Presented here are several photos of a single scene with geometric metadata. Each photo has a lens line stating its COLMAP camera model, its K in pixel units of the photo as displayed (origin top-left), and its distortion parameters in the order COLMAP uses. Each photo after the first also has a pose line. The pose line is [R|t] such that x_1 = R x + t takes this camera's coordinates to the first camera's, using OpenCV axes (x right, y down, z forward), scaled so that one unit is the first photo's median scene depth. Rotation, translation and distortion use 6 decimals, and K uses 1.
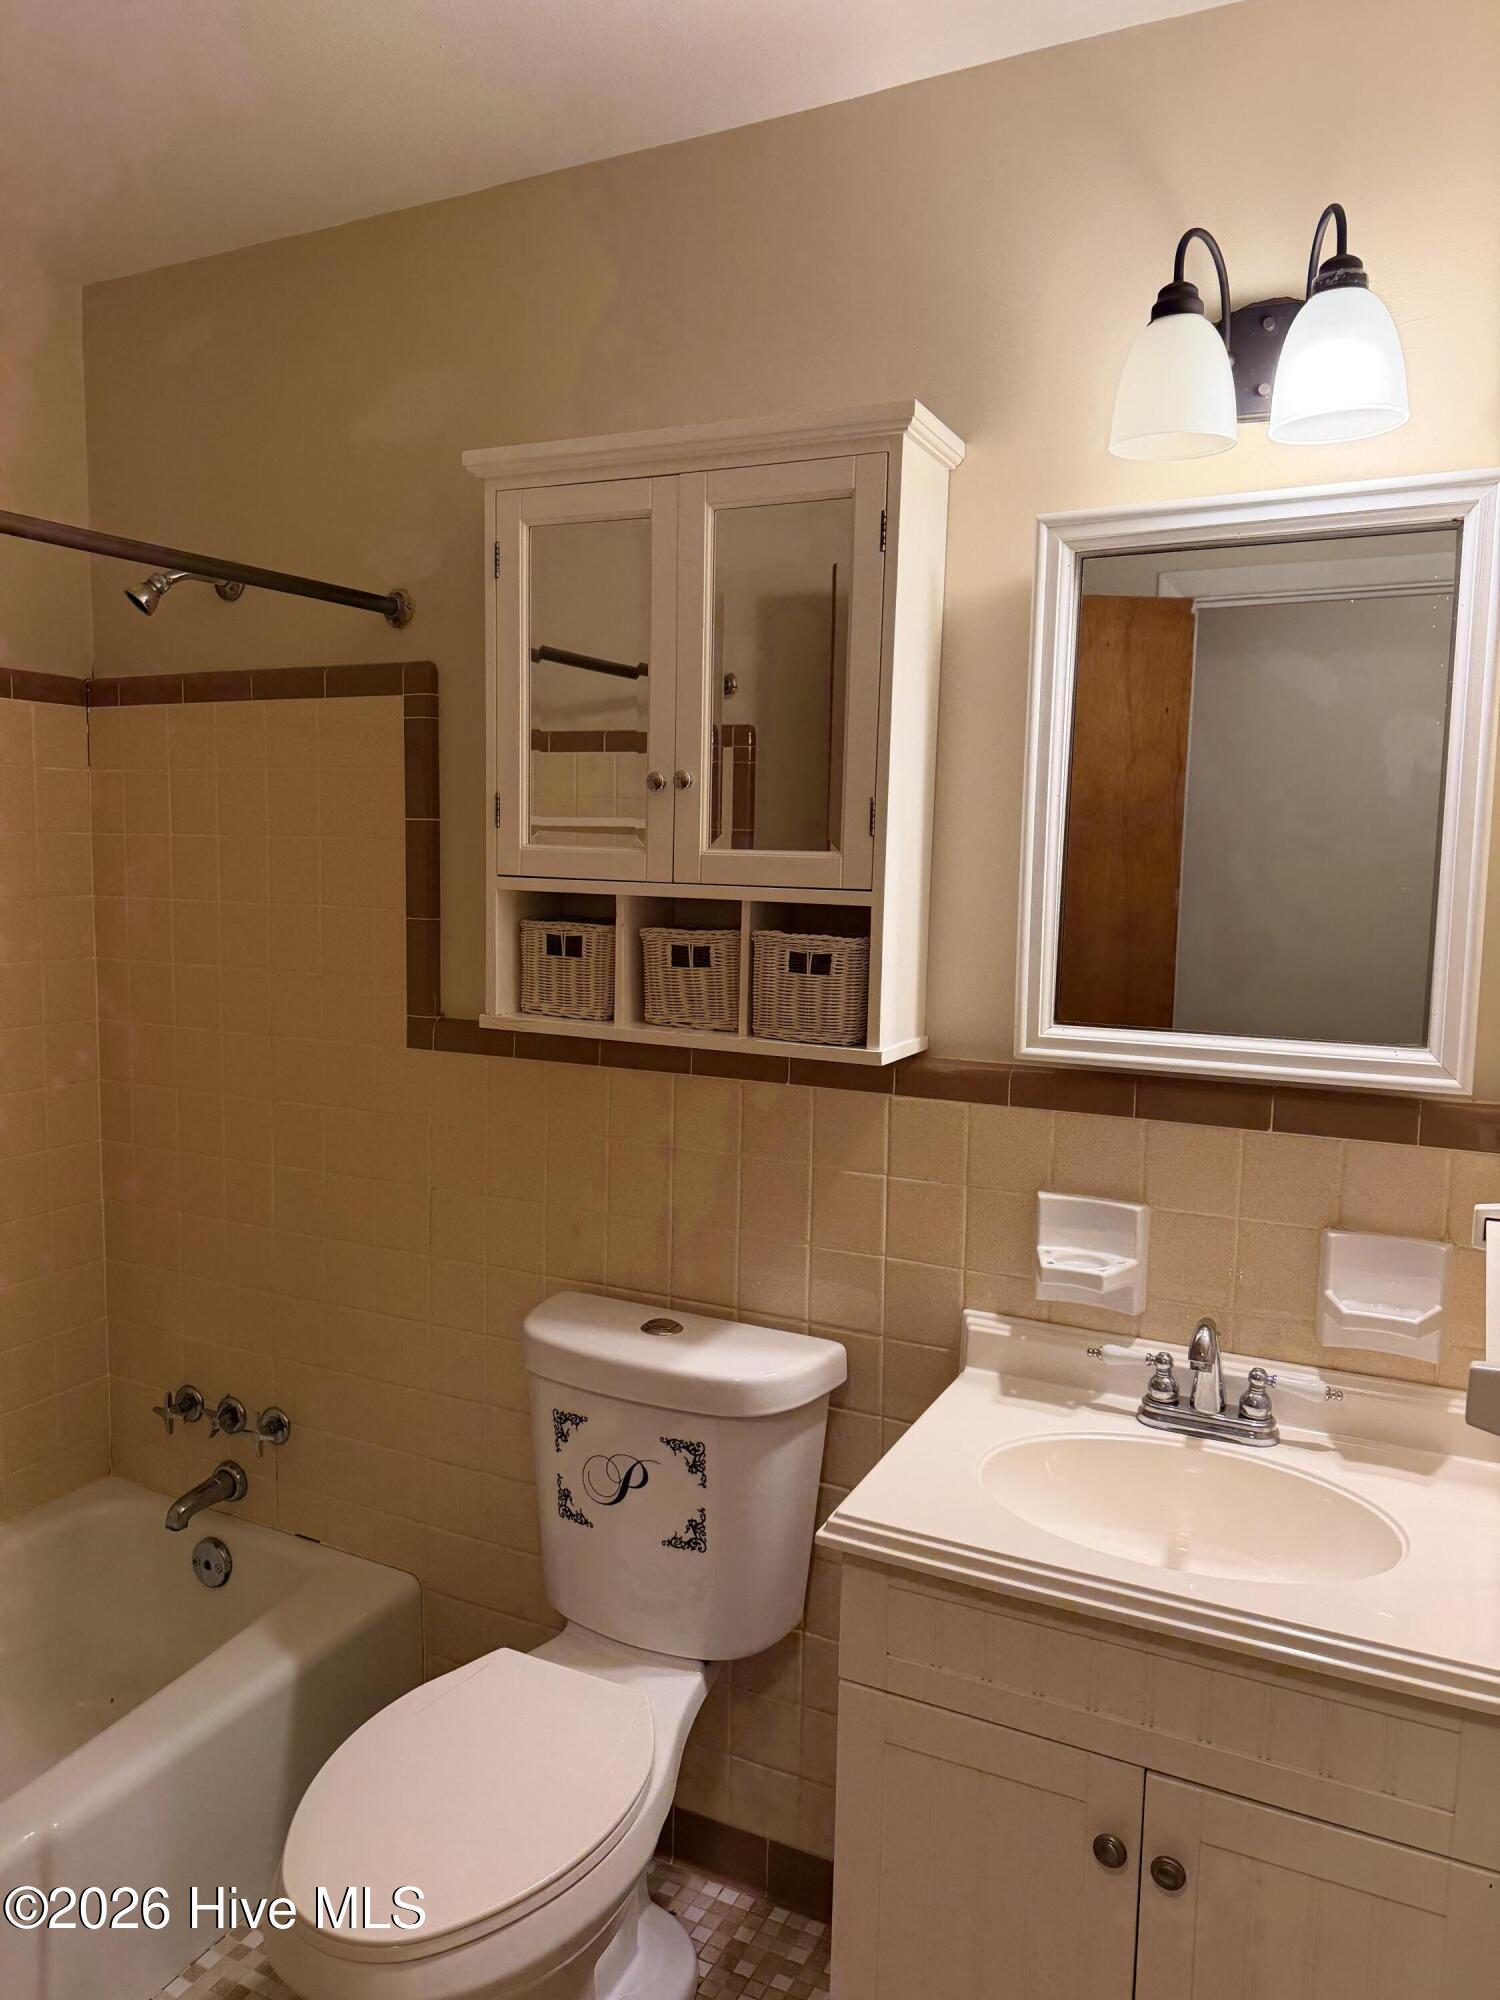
lens RADIAL K [[1382.7, 0, 750.0], [0, 1382.7, 1000.0], [0, 0, 1]] dist [0.003746, -0.041094]
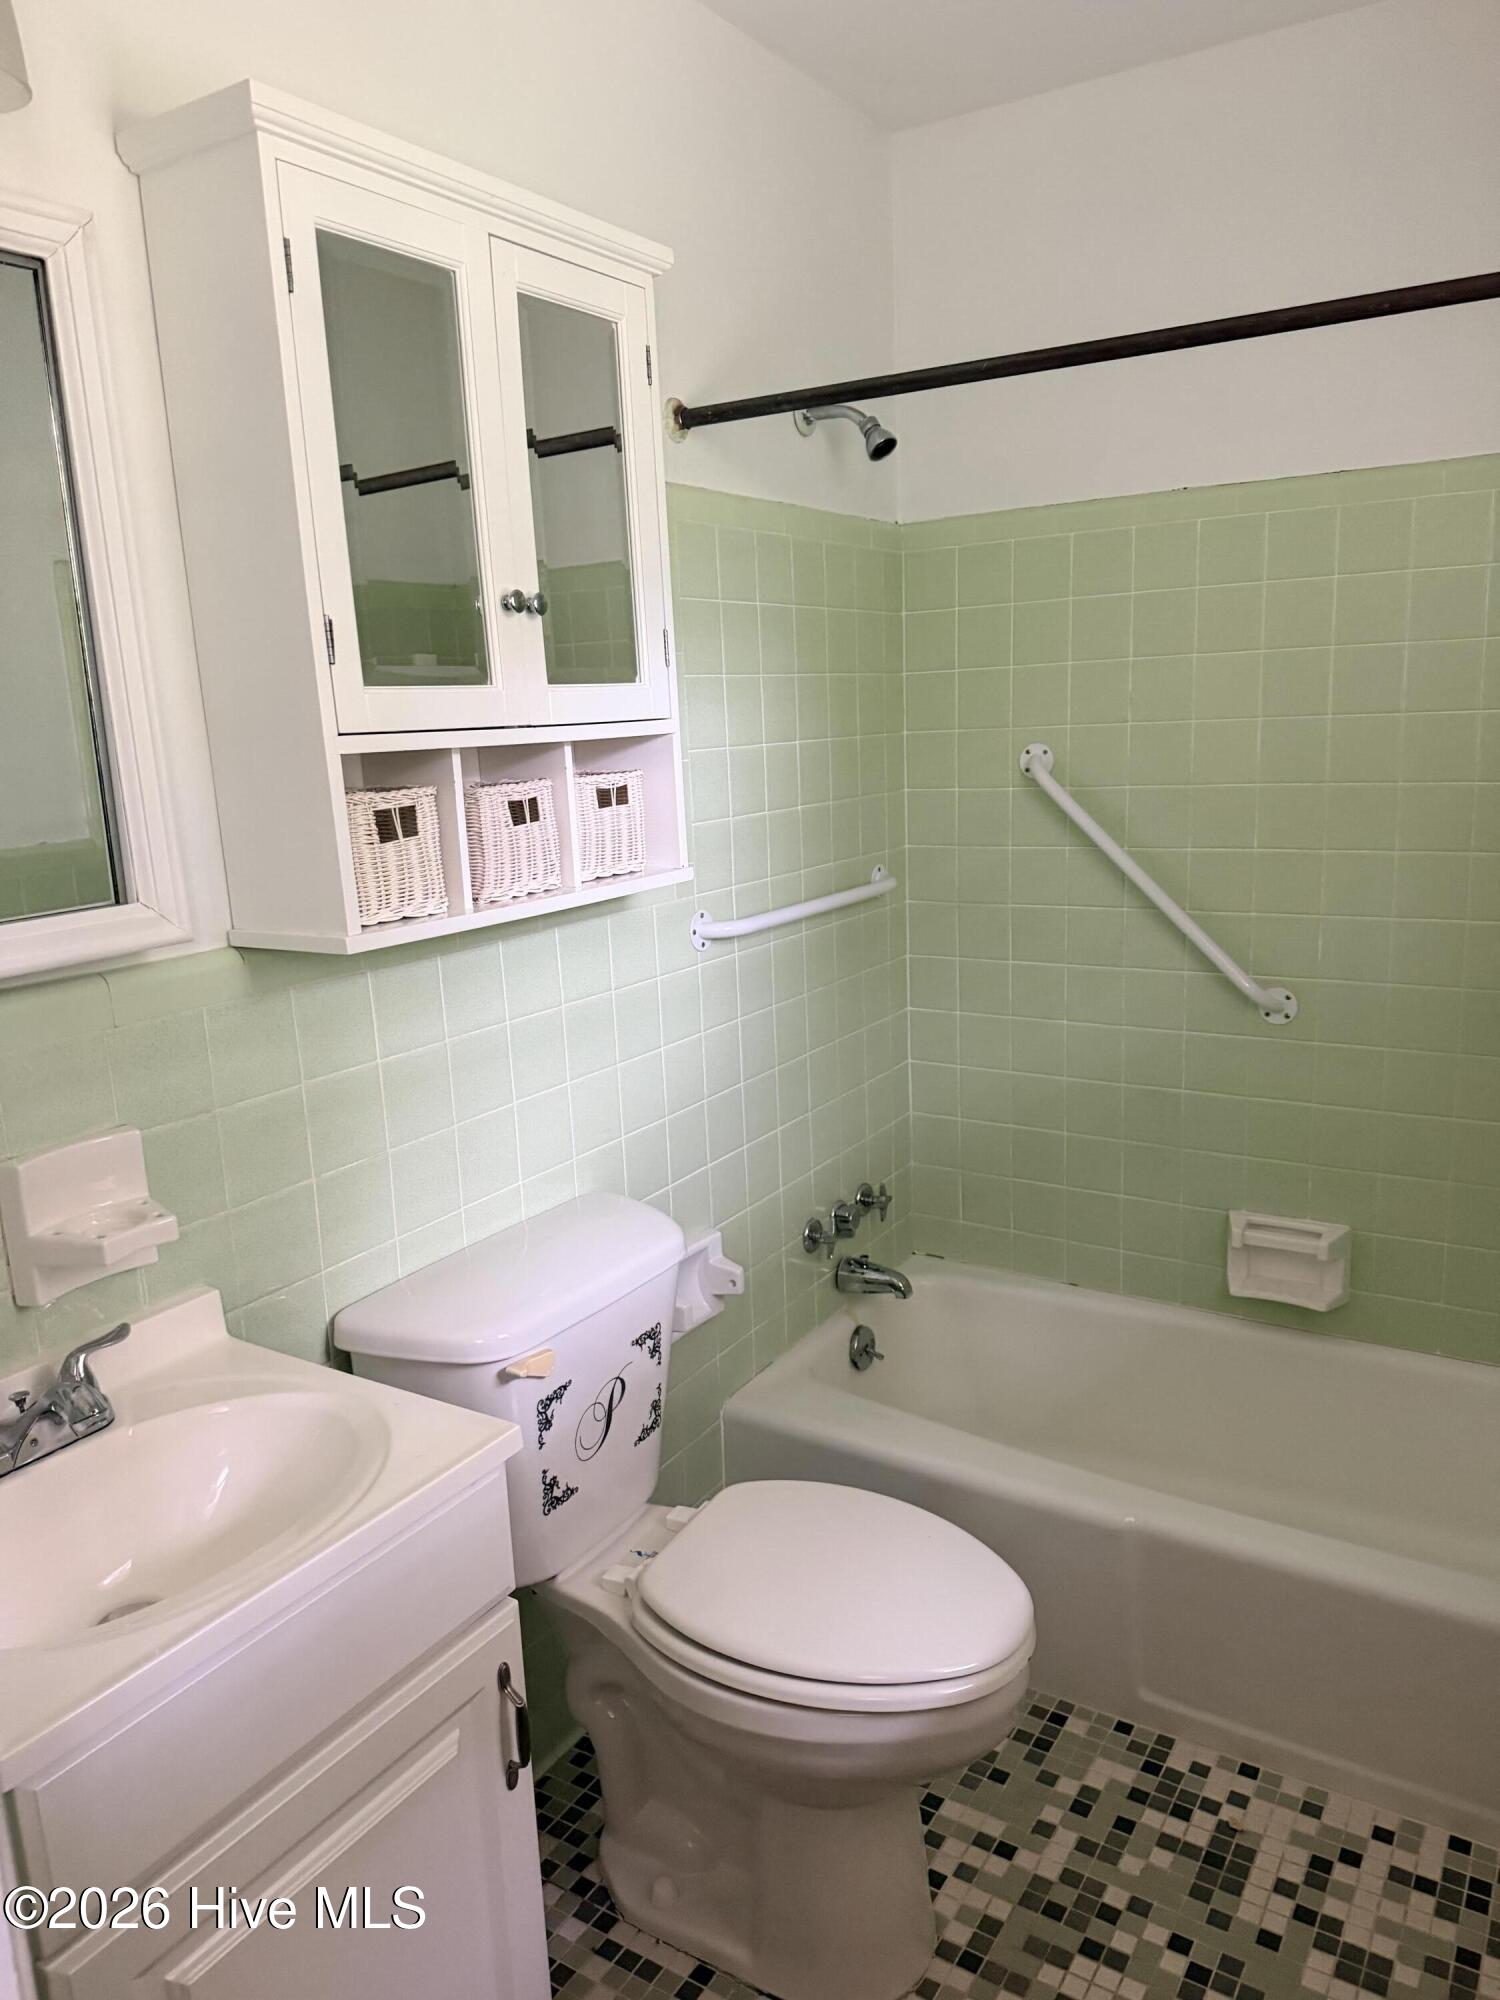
lens RADIAL K [[1382.7, 0, 750.0], [0, 1382.7, 1000.0], [0, 0, 1]] dist [0.003746, -0.041094]
pose [[0.125197, -0.229182, 0.965299, -0.835627], [0.157702, 0.965181, 0.208701, -0.071811], [-0.979518, 0.126101, 0.156980, 0.722029]]
